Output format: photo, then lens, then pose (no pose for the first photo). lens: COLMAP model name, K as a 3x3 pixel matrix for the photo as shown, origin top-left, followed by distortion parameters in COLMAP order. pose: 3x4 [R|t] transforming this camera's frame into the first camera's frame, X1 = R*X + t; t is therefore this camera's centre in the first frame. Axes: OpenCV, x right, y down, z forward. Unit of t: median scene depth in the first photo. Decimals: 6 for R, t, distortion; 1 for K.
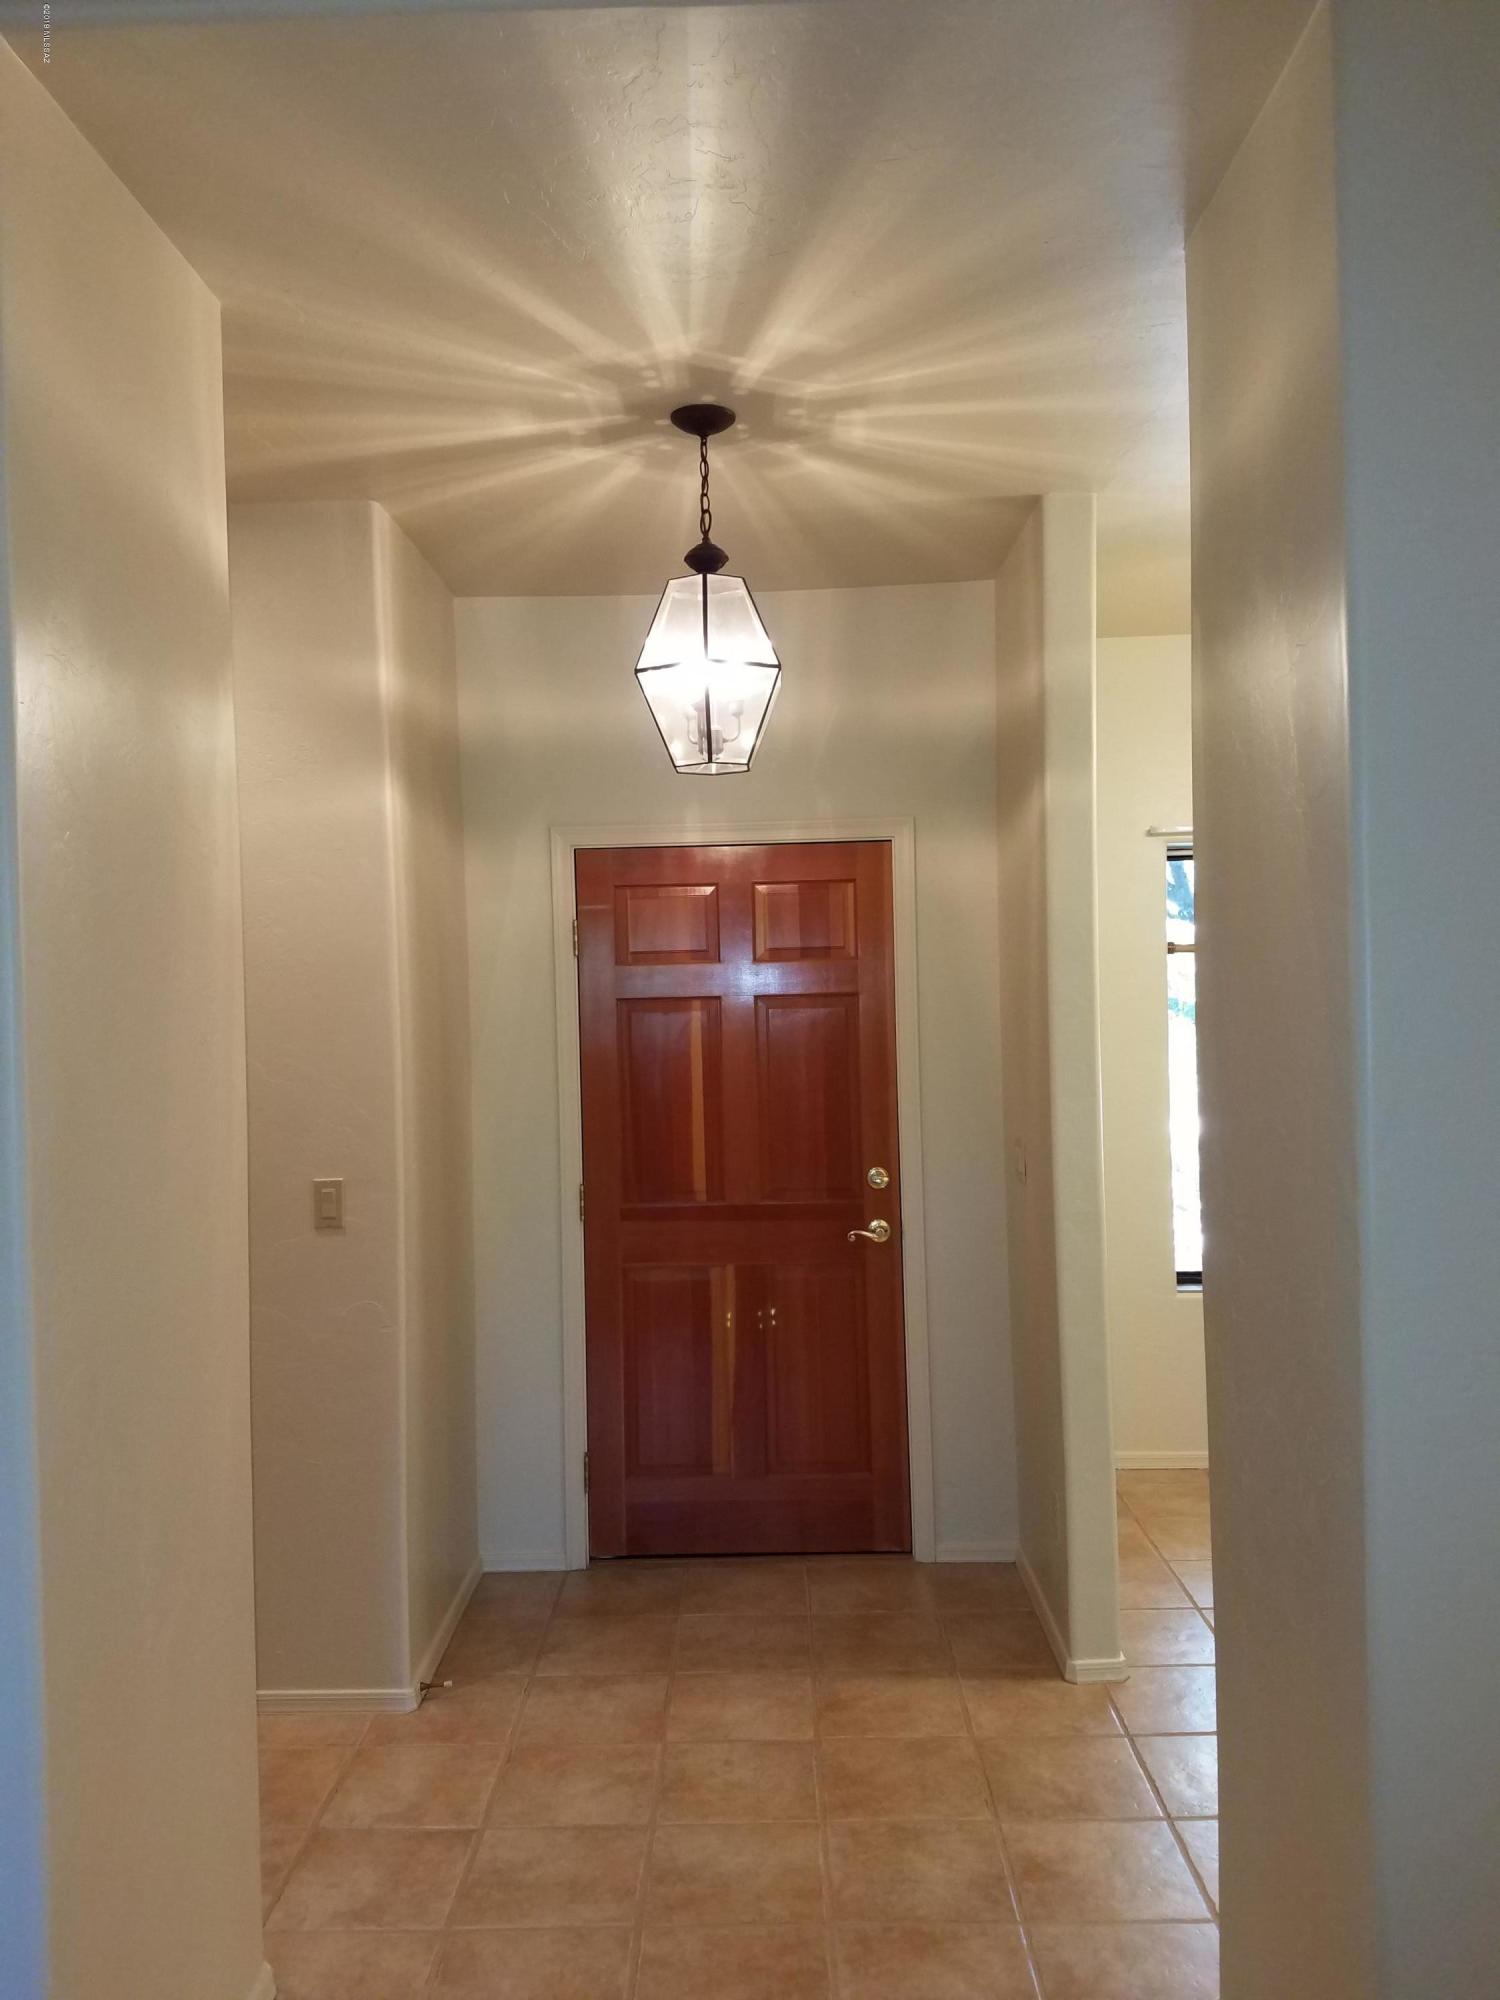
lens RADIAL K [[1623.1, 0, 750.0], [0, 1623.1, 1000.0], [0, 0, 1]] dist [0.089159, -0.010909]
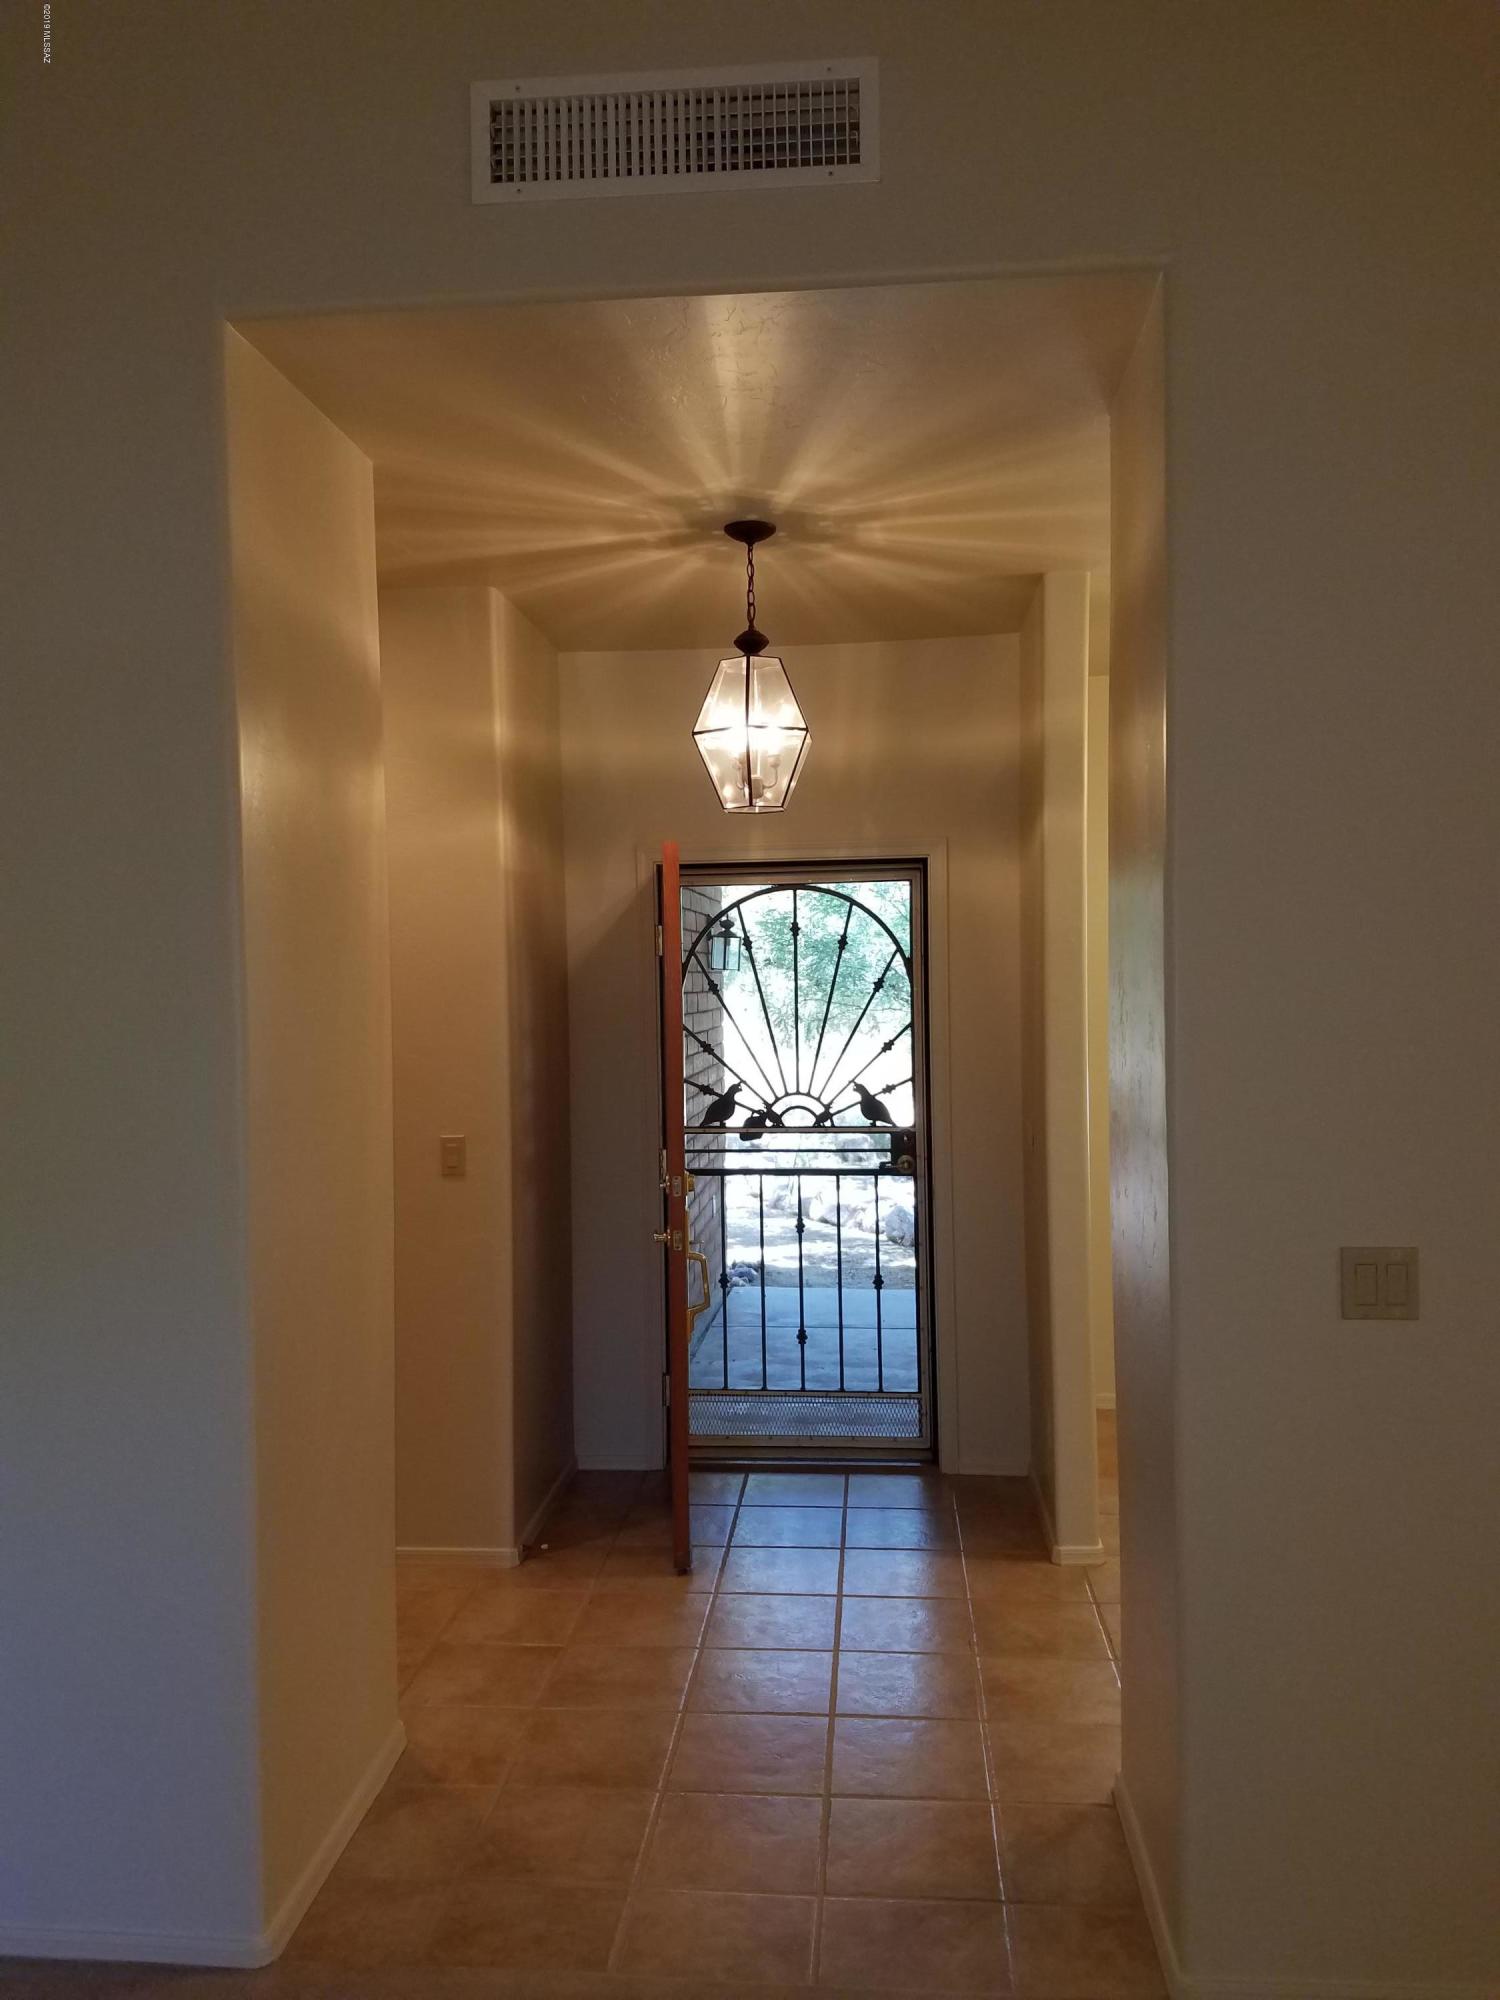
lens RADIAL K [[1535.4, 0, 745.6], [0, 1535.4, 1033.9], [0, 0, 1]] dist [0.214791, -0.359790]
pose [[0.997550, 0.018175, -0.067561, 0.050672], [-0.016067, 0.999371, 0.031619, -0.006259], [0.068093, -0.030456, 0.997214, -0.185217]]
